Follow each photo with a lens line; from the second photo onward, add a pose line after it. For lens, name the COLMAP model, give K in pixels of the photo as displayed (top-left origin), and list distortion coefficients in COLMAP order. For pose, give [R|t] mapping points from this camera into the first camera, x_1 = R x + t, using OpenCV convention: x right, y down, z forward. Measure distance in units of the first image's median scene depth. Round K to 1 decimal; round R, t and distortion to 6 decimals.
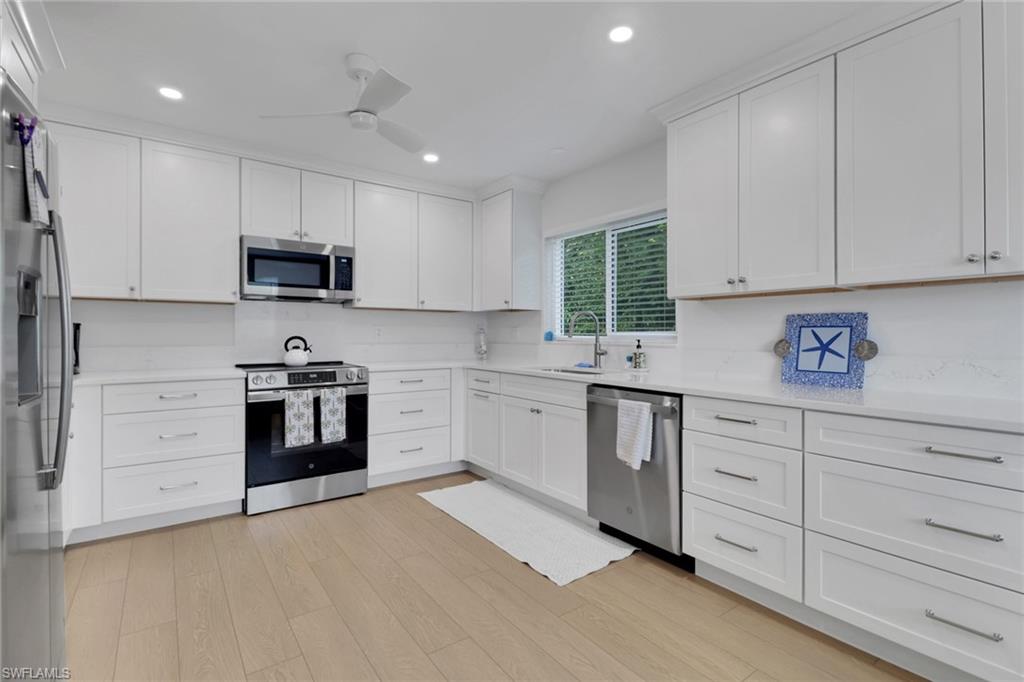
lens RADIAL K [[486.0, 0, 517.9], [0, 486.0, 331.6], [0, 0, 1]] dist [0.005389, -0.002104]
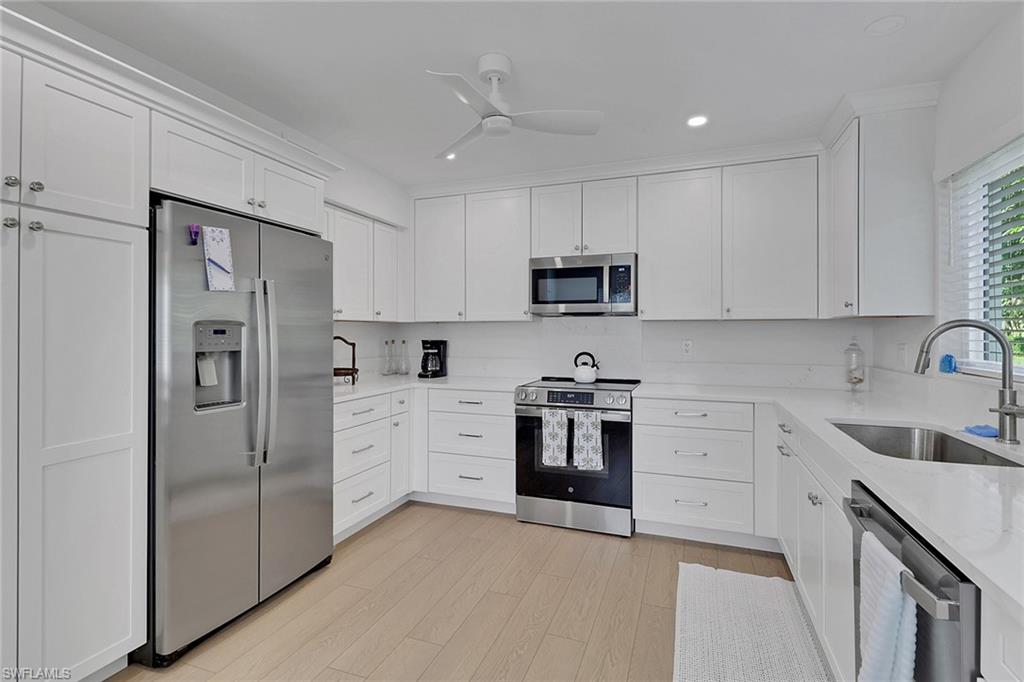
lens RADIAL K [[486.0, 0, 502.3], [0, 486.0, 328.9], [0, 0, 1]] dist [0.005389, -0.002104]
pose [[0.540629, -0.009894, -0.841203, 0.307979], [0.005672, 0.999951, -0.008116, -0.033461], [0.841242, -0.000383, 0.540659, 0.362184]]
